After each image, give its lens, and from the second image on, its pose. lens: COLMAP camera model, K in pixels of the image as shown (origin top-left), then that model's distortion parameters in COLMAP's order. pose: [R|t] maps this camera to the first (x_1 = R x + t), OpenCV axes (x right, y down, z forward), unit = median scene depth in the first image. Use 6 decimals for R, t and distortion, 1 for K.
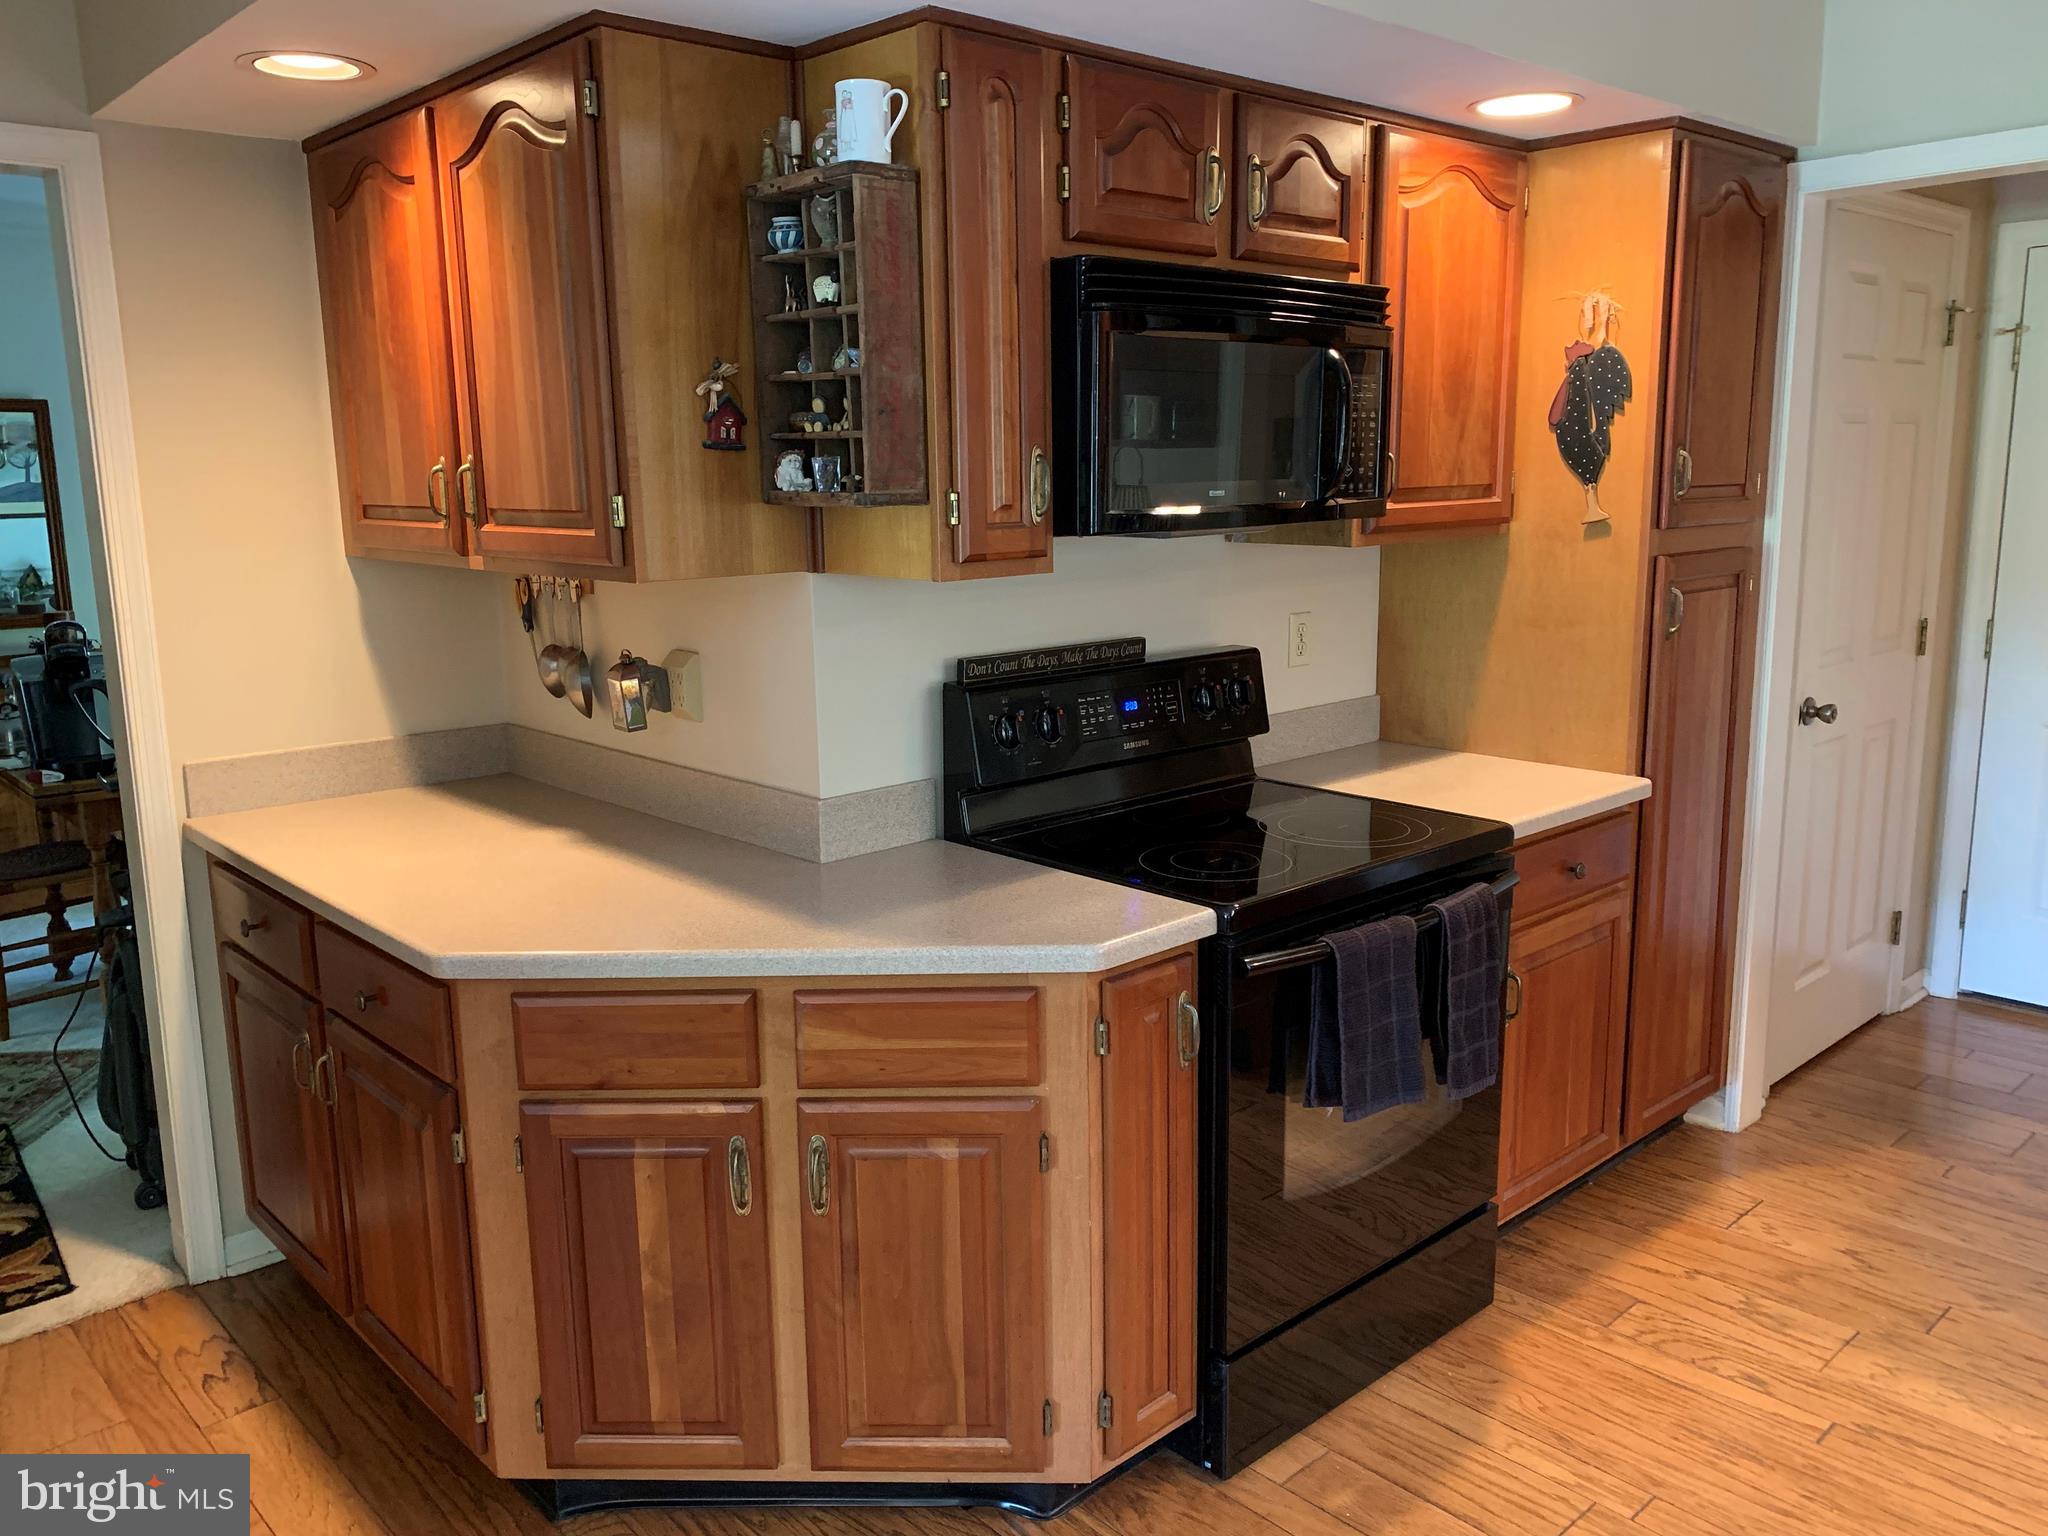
lens RADIAL K [[1565.0, 0, 1023.4], [0, 1565.0, 762.9], [0, 0, 1]] dist [0.016034, 0.000141]
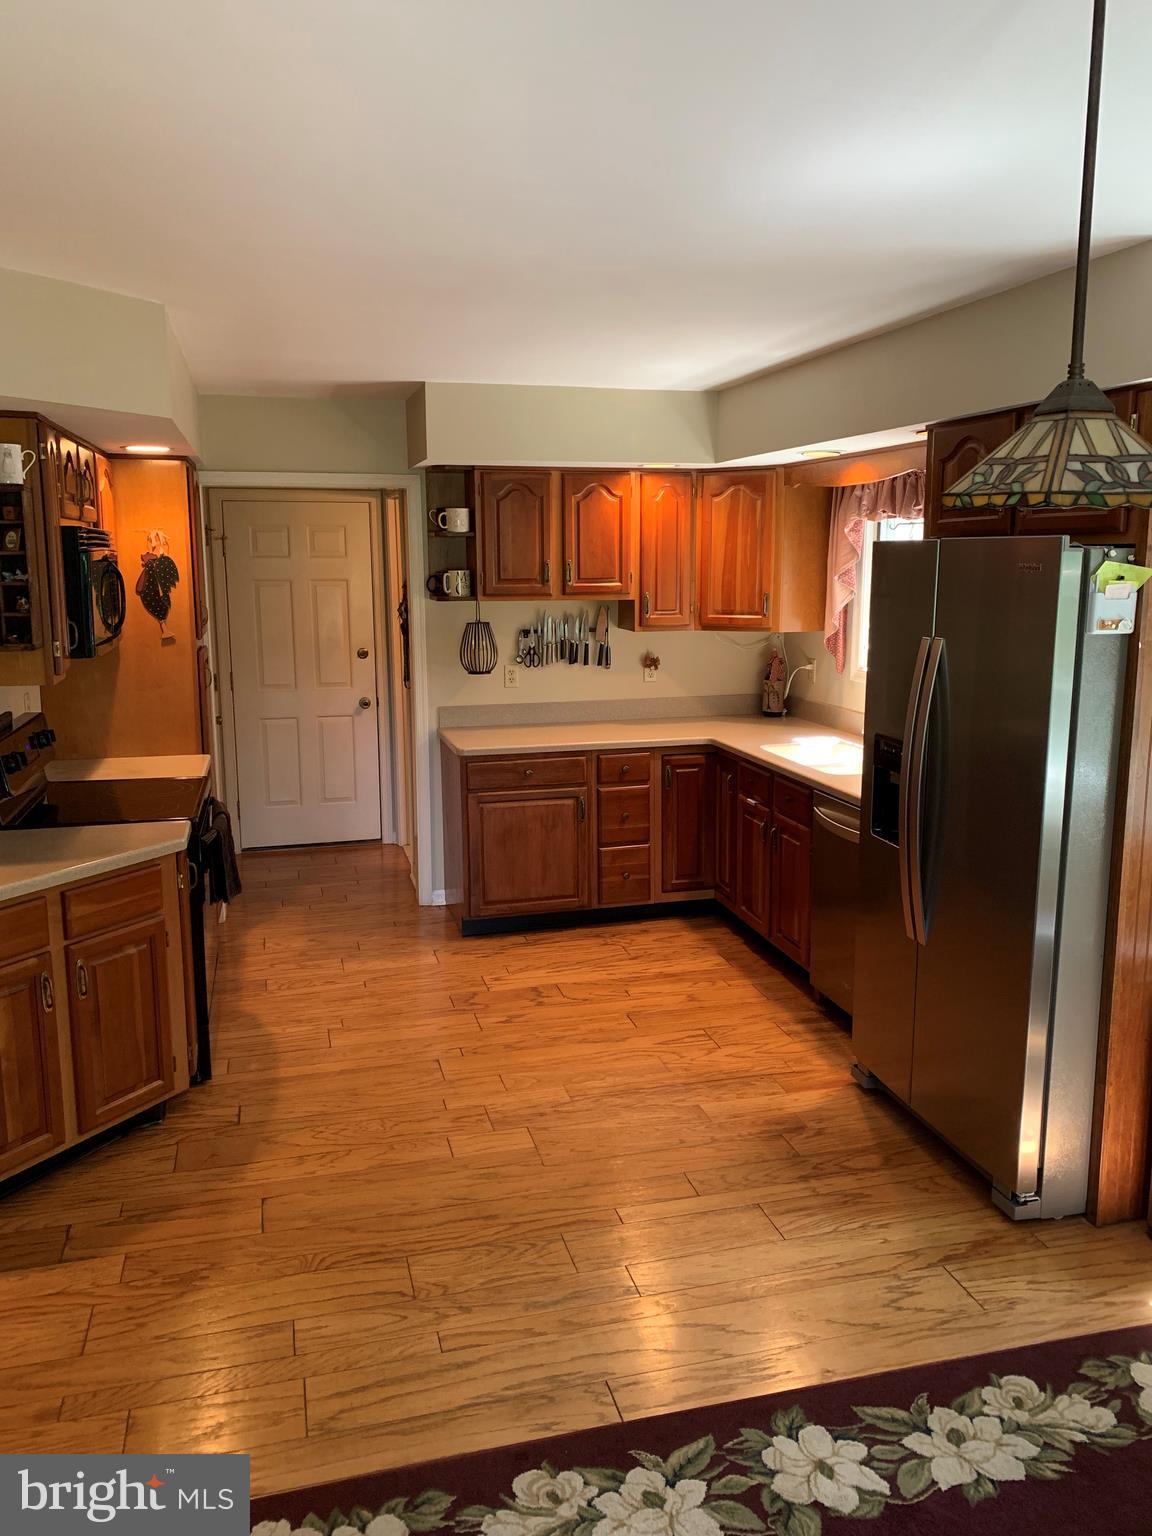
lens RADIAL K [[1173.8, 0, 576.6], [0, 1173.8, 766.8], [0, 0, 1]] dist [0.016034, 0.000141]
pose [[0.471905, -0.140131, 0.870442, -0.927711], [0.153813, 0.985233, 0.075222, -0.020870], [-0.868129, 0.098388, 0.486490, -0.272784]]
